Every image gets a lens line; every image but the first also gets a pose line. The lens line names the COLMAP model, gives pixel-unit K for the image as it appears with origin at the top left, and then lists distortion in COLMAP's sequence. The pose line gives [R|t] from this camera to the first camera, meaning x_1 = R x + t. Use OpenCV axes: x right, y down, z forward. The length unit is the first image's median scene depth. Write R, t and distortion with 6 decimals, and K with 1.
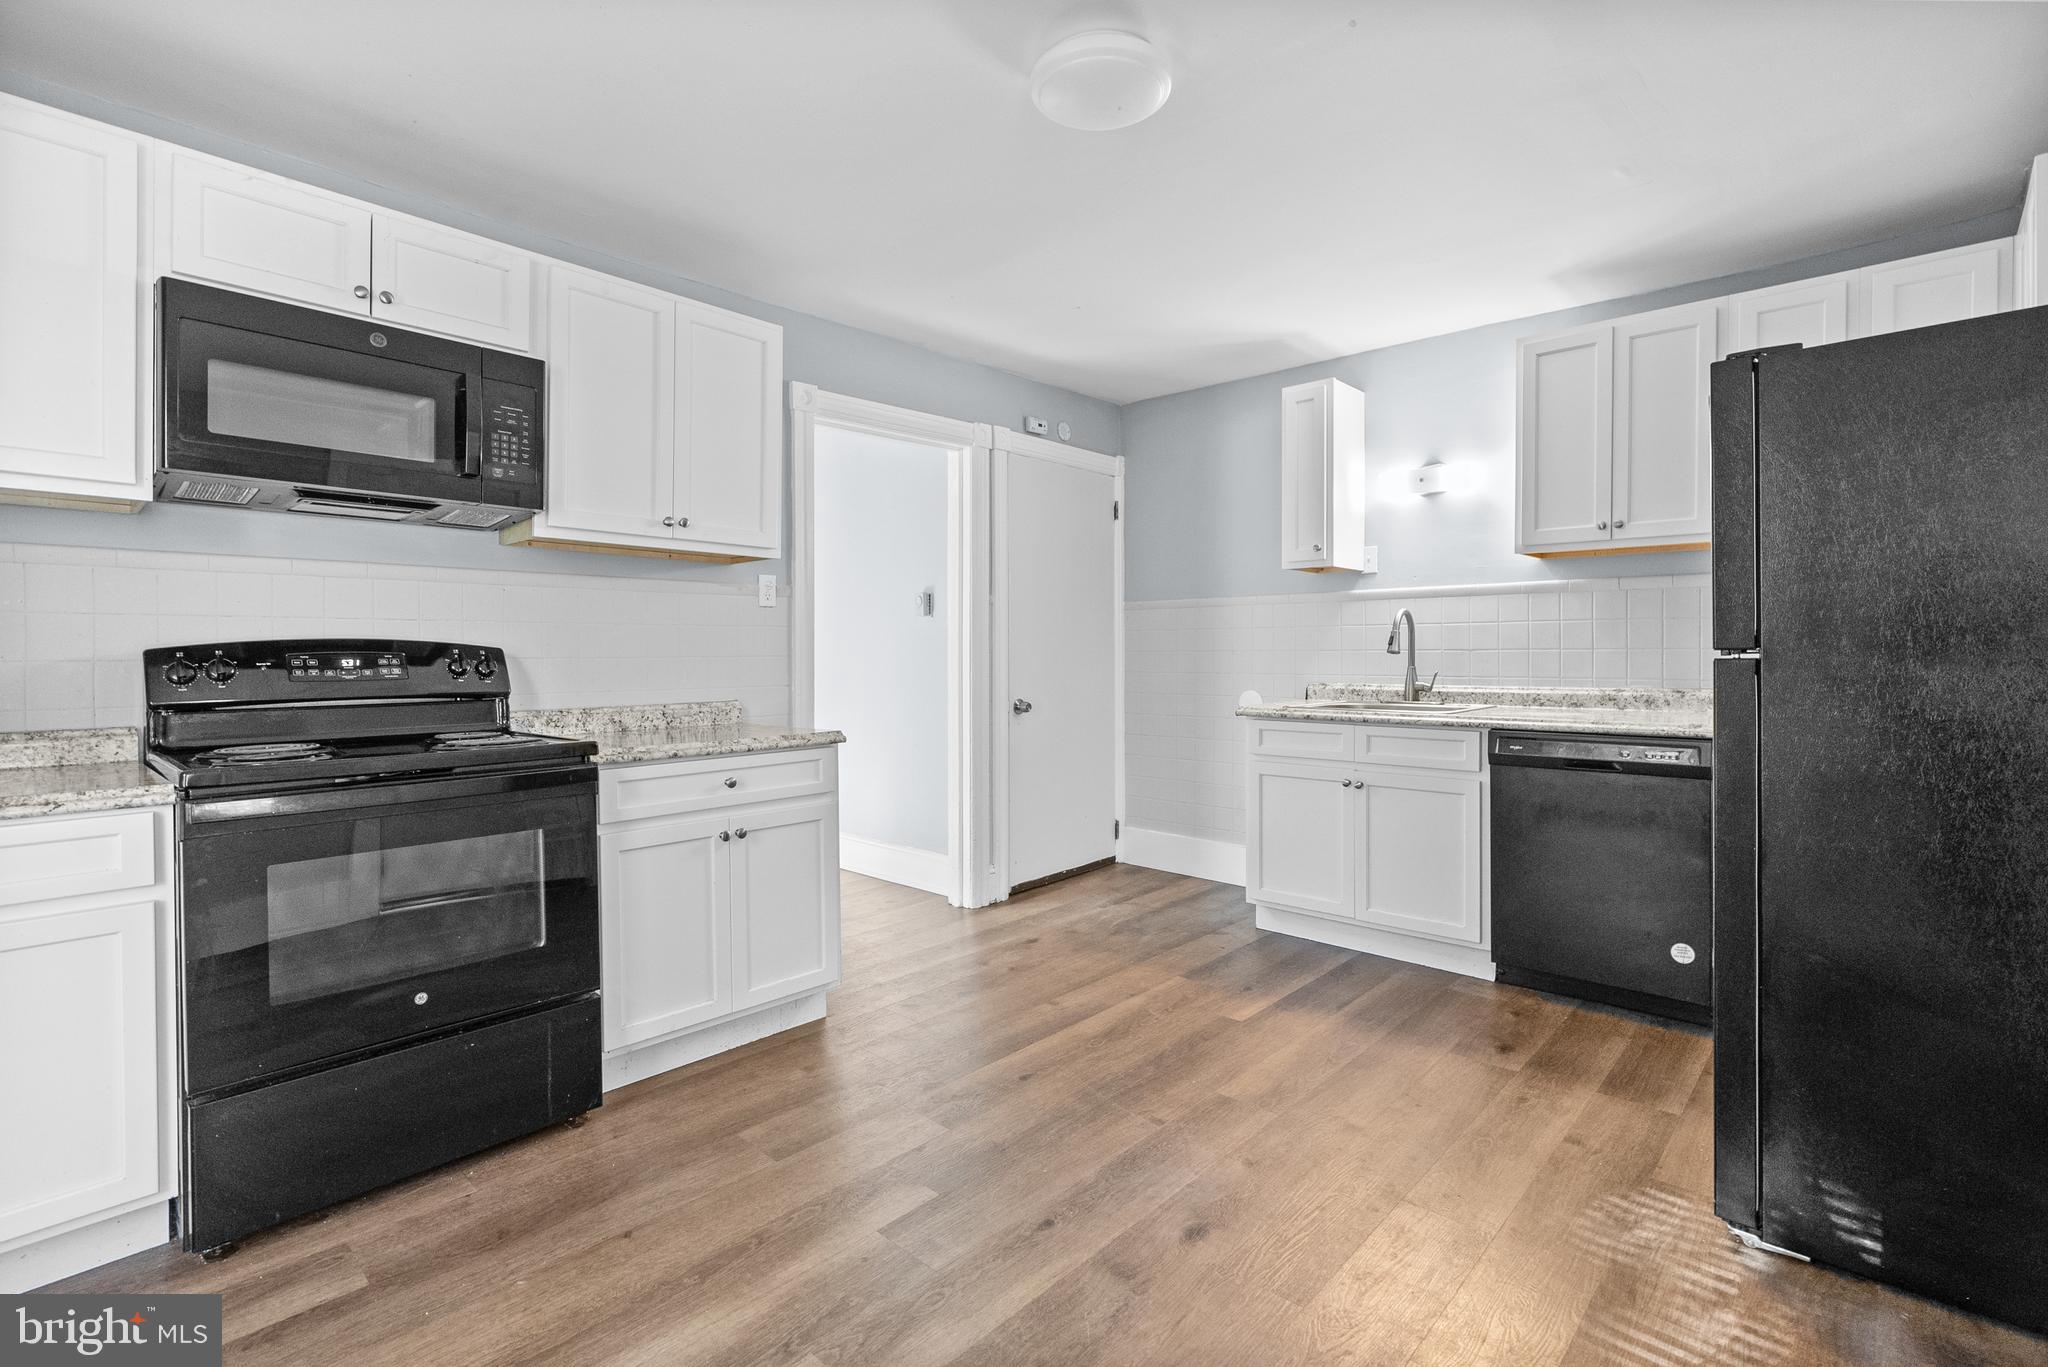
lens RADIAL K [[943.8, 0, 1026.4], [0, 943.8, 626.4], [0, 0, 1]] dist [-0.010305, 0.003966]
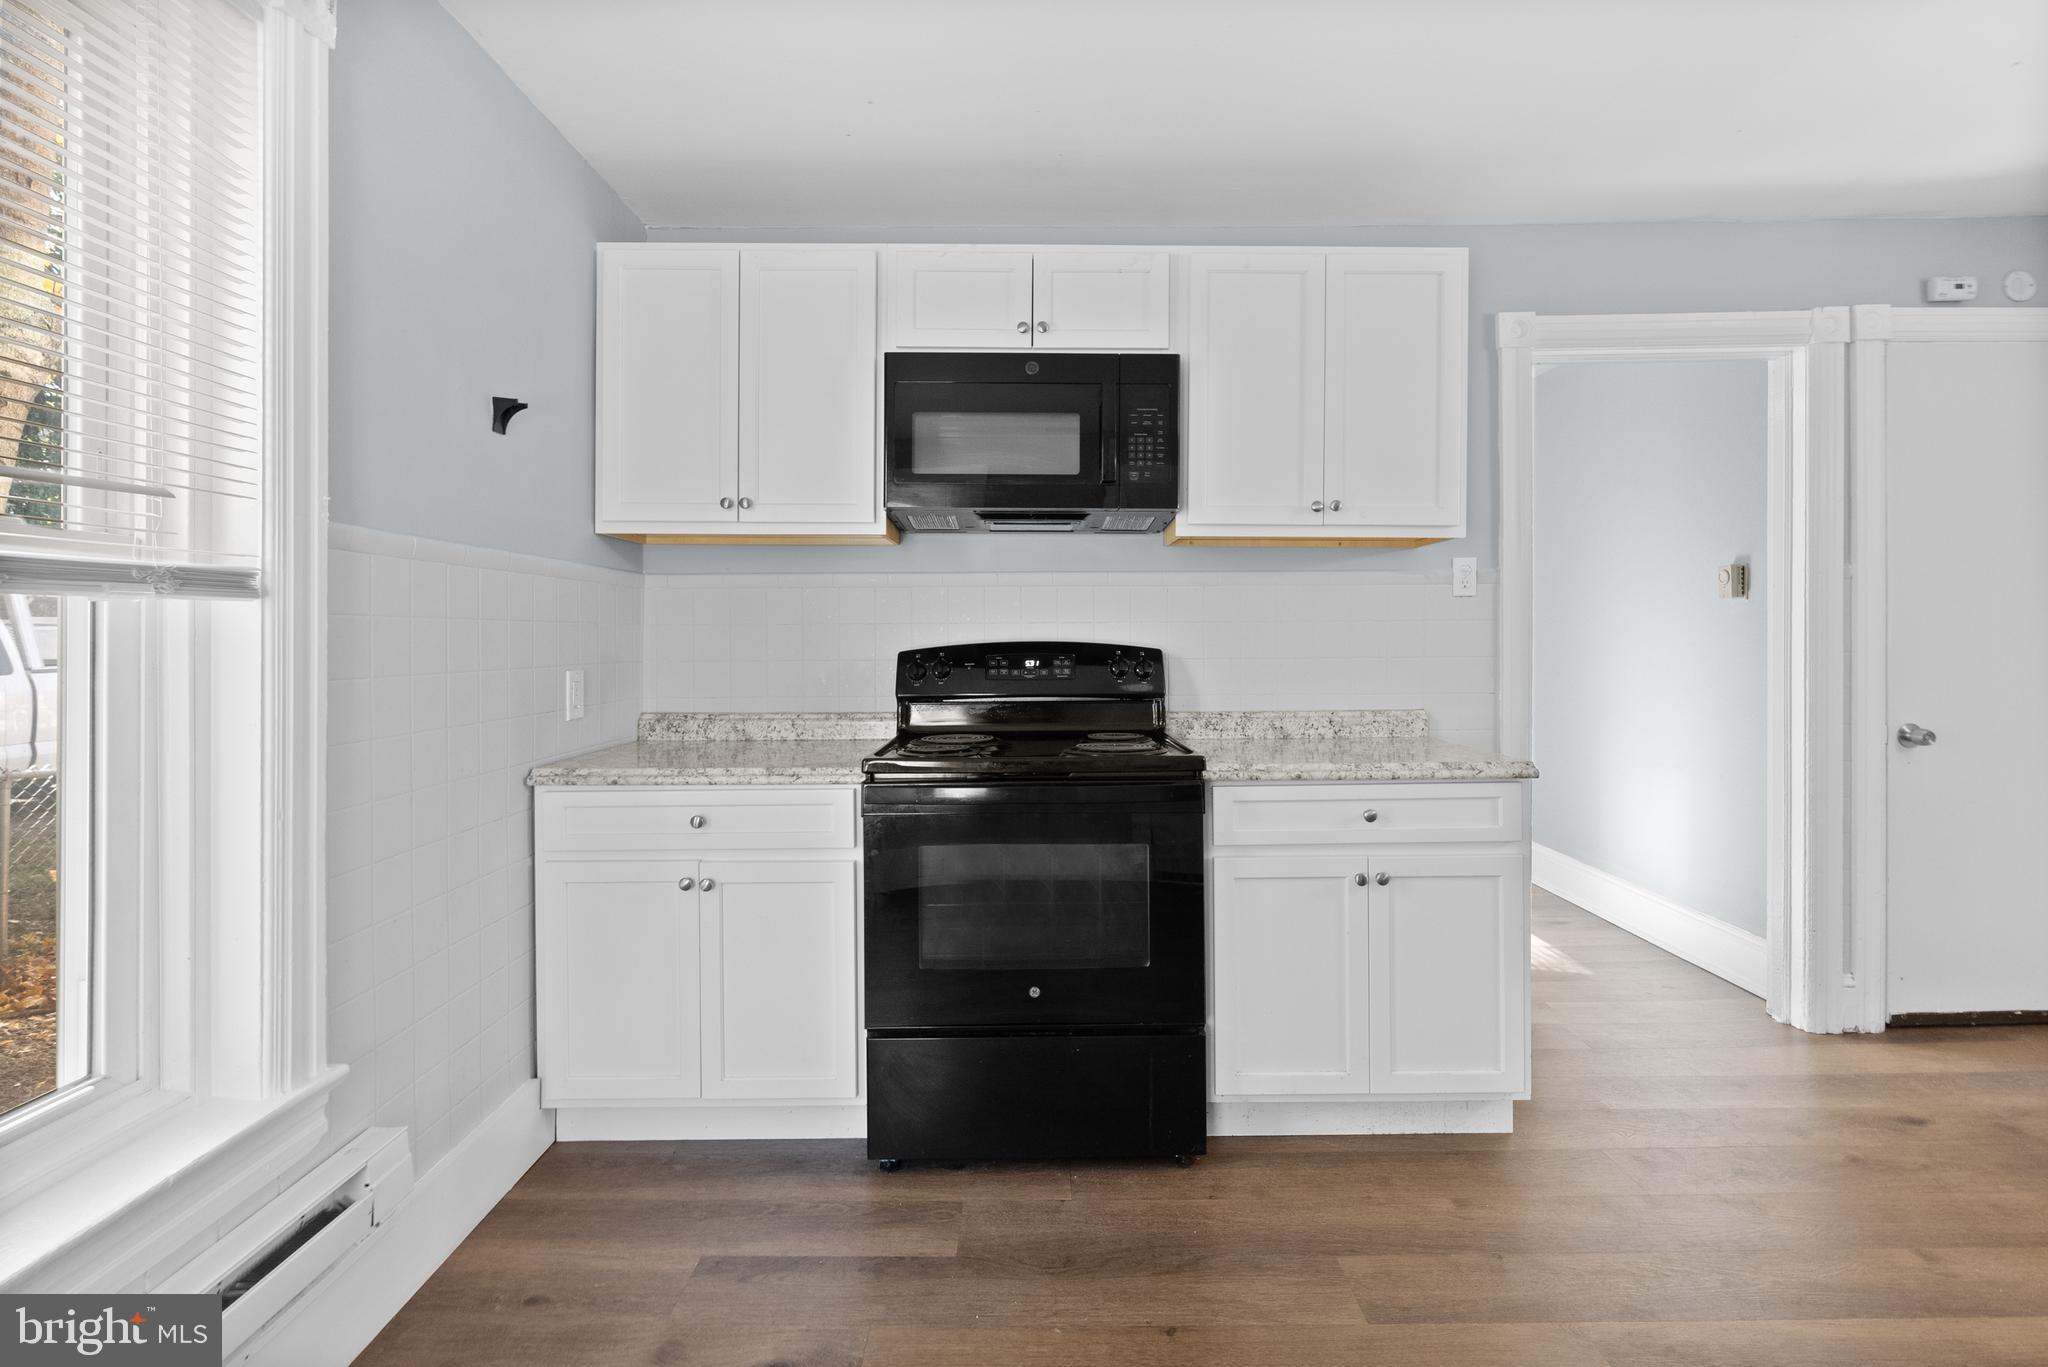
lens RADIAL K [[943.8, 0, 1026.4], [0, 943.8, 626.4], [0, 0, 1]] dist [-0.010305, 0.003966]
pose [[0.677992, -0.007498, -0.735031, 0.095108], [0.022446, 0.999693, 0.010506, -0.016443], [0.734726, -0.023621, 0.677952, 0.228729]]
